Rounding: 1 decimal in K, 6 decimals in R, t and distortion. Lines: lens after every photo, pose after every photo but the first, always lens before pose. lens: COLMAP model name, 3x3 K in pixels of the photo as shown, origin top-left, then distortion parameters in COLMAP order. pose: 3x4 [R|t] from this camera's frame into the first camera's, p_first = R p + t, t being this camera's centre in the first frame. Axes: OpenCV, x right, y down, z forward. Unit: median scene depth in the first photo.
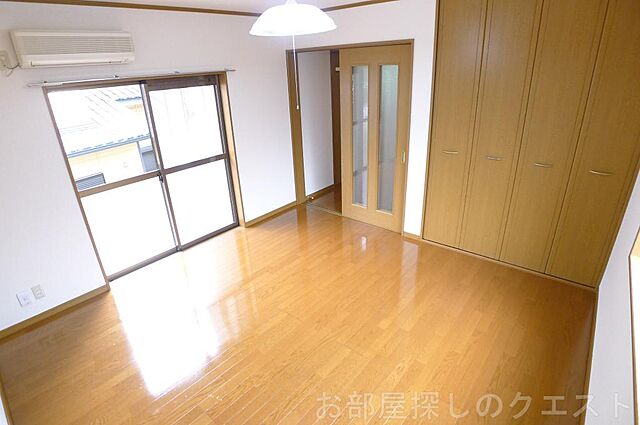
lens RADIAL K [[352.1, 0, 316.6], [0, 352.1, 211.1], [0, 0, 1]] dist [-0.000368, -0.000075]
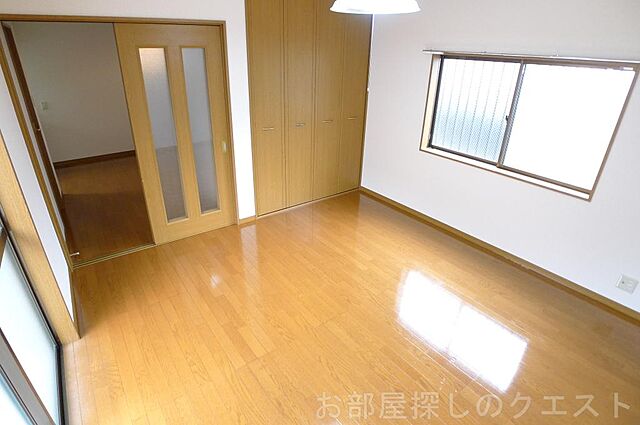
lens RADIAL K [[352.1, 0, 316.6], [0, 352.1, 211.1], [0, 0, 1]] dist [-0.000368, -0.000075]
pose [[0.266986, -0.387998, 0.882143, -0.657551], [0.364441, 0.888042, 0.280292, -0.190439], [-0.892133, 0.246655, 0.378498, 0.500101]]
